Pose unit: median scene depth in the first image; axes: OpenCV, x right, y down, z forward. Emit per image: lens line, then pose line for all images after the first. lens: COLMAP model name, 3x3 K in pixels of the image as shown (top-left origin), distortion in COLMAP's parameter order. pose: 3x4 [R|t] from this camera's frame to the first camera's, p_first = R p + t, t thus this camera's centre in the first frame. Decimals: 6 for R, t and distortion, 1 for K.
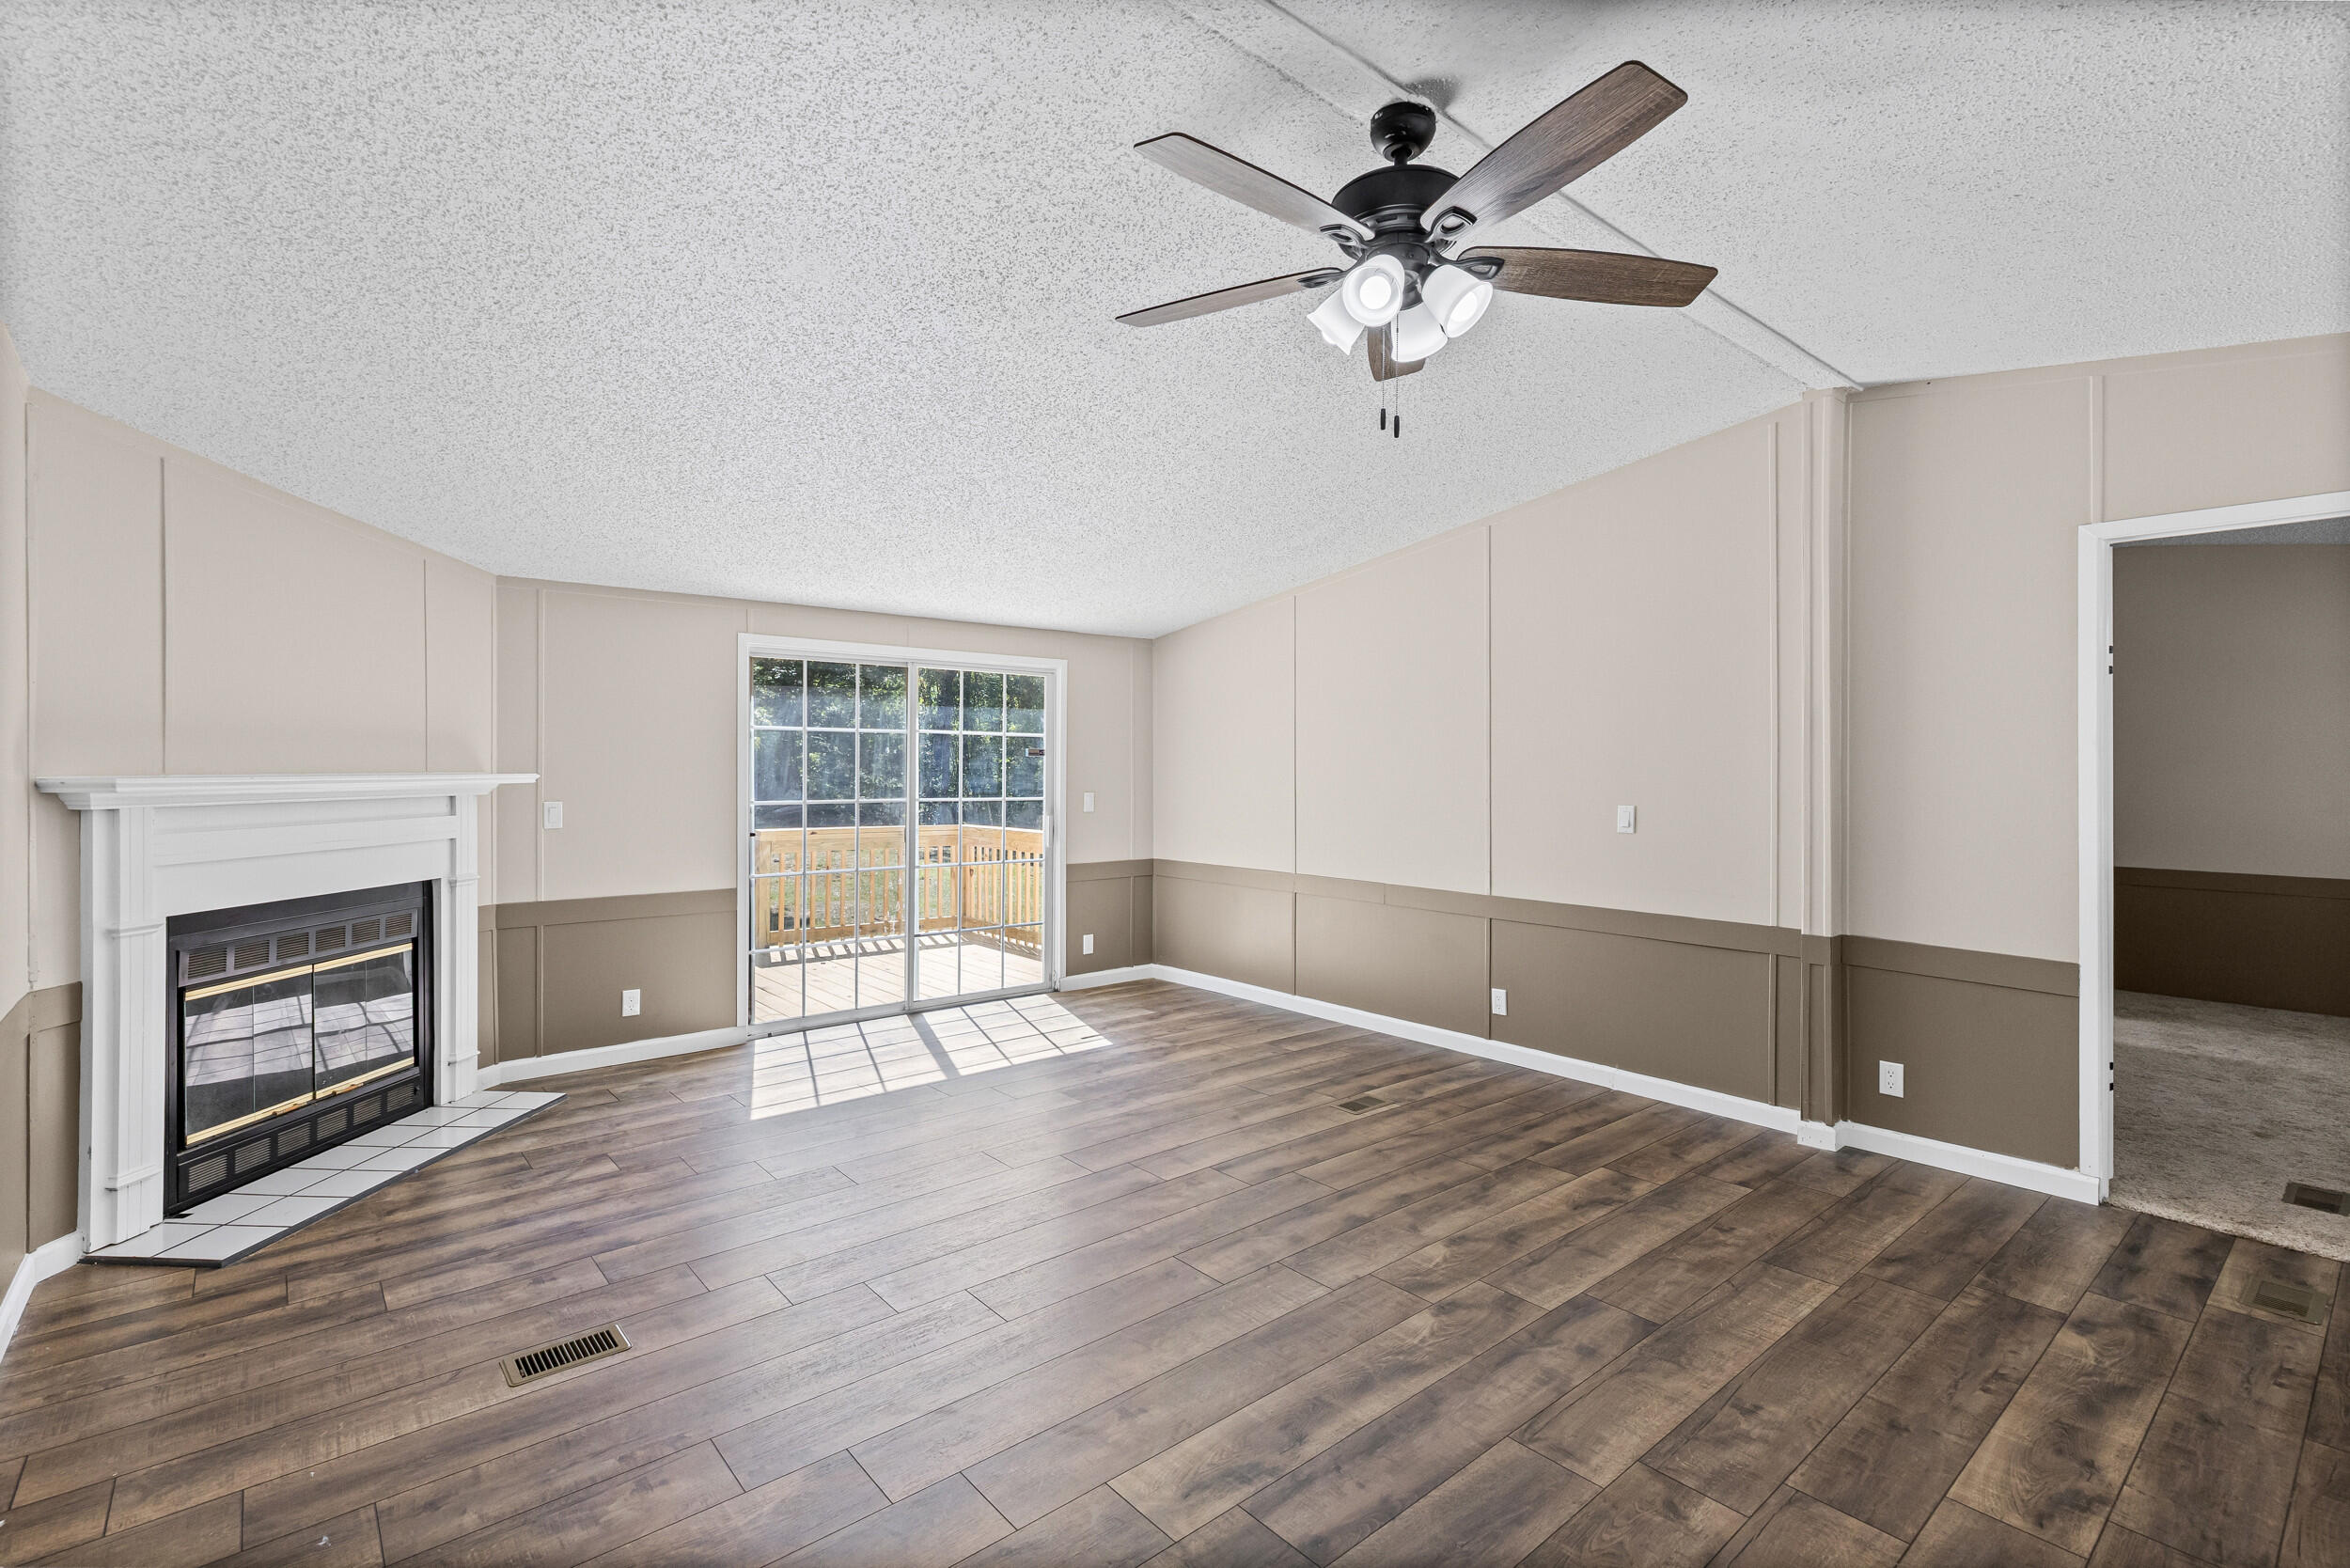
lens RADIAL K [[1074.9, 0, 1172.8], [0, 1074.9, 765.1], [0, 0, 1]] dist [0.004570, 0.000105]
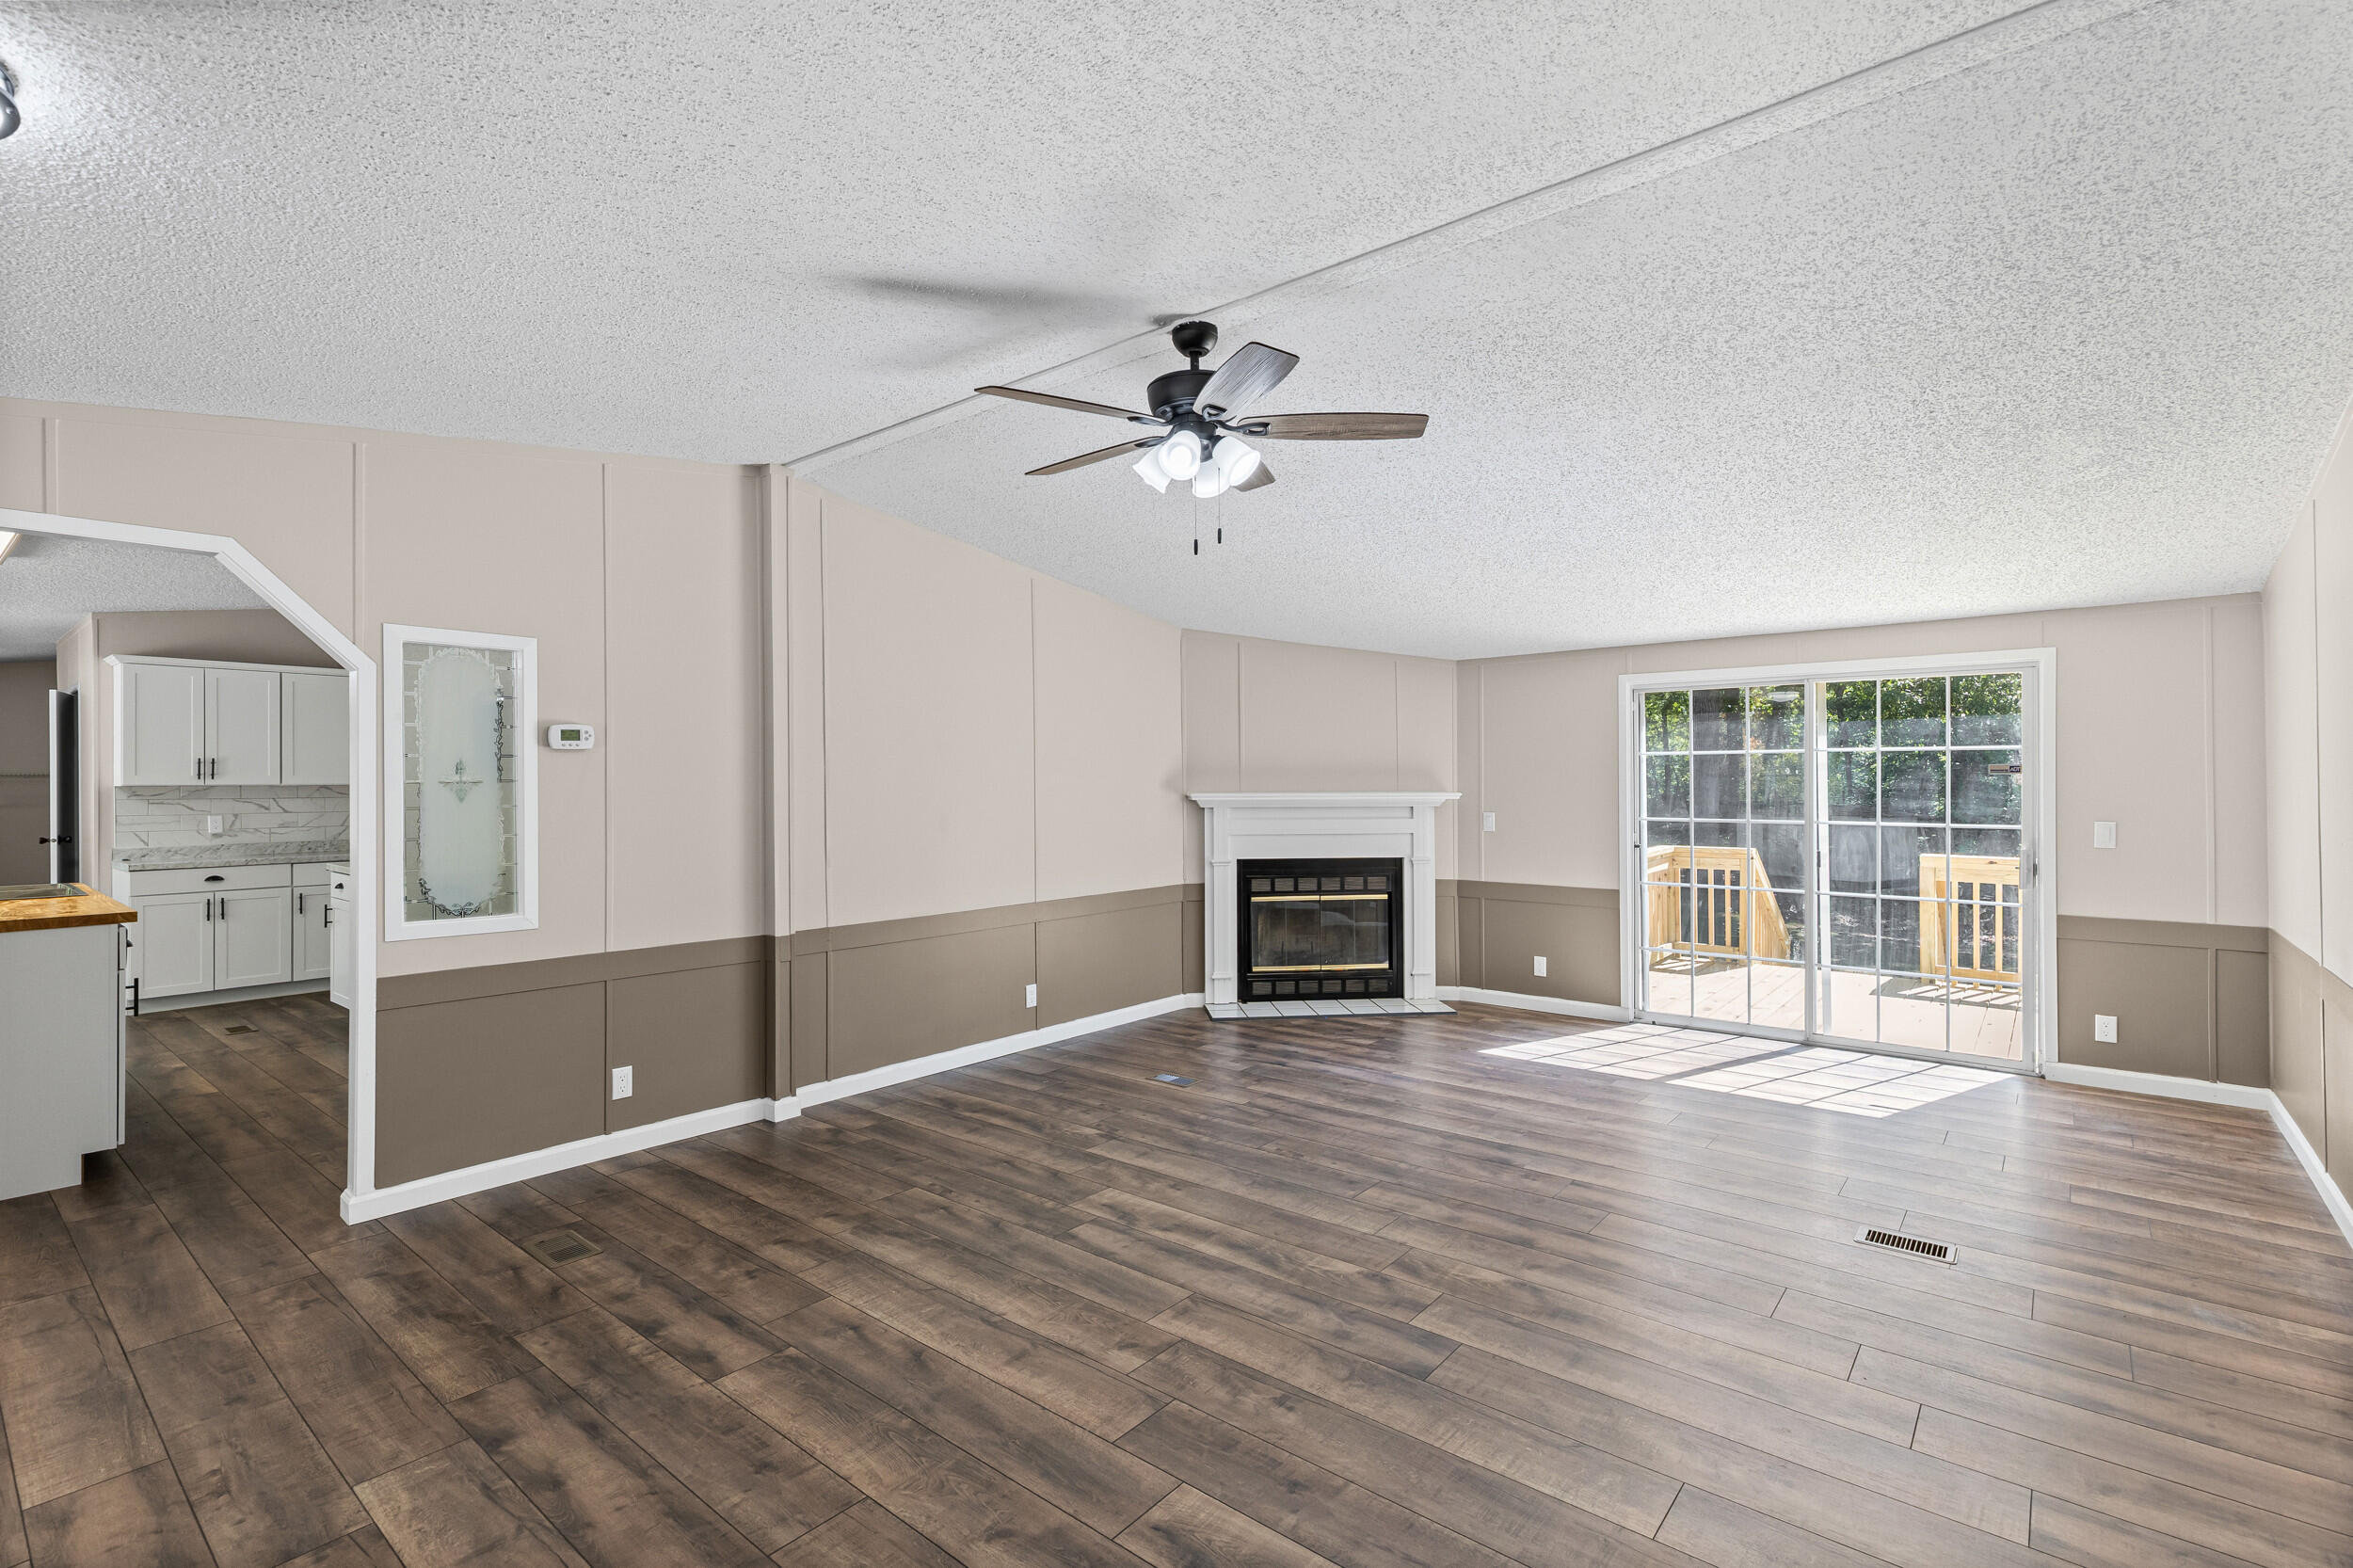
lens RADIAL K [[1069.8, 0, 1182.3], [0, 1069.8, 778.1], [0, 0, 1]] dist [0.004214, 0.000252]
pose [[0.177118, -0.009625, -0.984143, 0.993505], [0.003440, 0.999952, -0.009160, 0.000263], [0.984184, -0.001763, 0.177142, 0.462859]]
